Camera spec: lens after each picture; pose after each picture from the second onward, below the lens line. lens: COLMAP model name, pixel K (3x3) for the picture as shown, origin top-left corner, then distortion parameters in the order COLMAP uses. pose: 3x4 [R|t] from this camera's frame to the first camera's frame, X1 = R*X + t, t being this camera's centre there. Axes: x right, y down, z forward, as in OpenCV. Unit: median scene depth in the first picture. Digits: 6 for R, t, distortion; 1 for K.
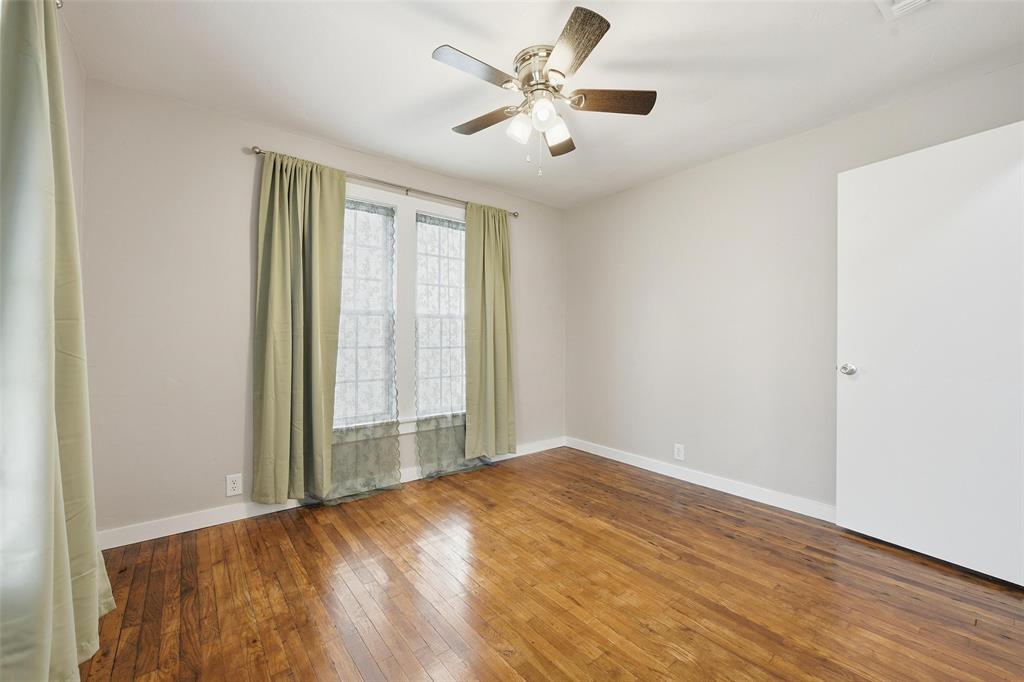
lens RADIAL K [[409.1, 0, 516.2], [0, 409.1, 340.7], [0, 0, 1]] dist [-0.007727, -0.000073]
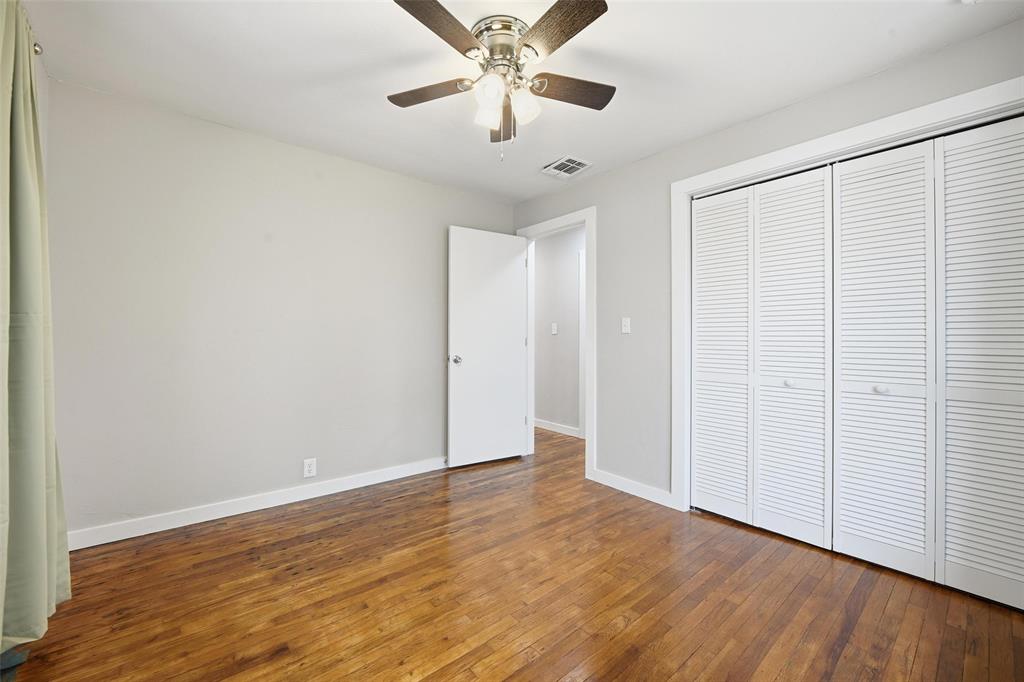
lens RADIAL K [[418.5, 0, 515.3], [0, 418.5, 339.4], [0, 0, 1]] dist [-0.009180, -0.000310]
pose [[-0.031769, -0.004705, 0.999484, -0.655904], [0.001262, 0.999988, 0.004747, -0.008148], [-0.999494, 0.001412, -0.031763, 0.758929]]
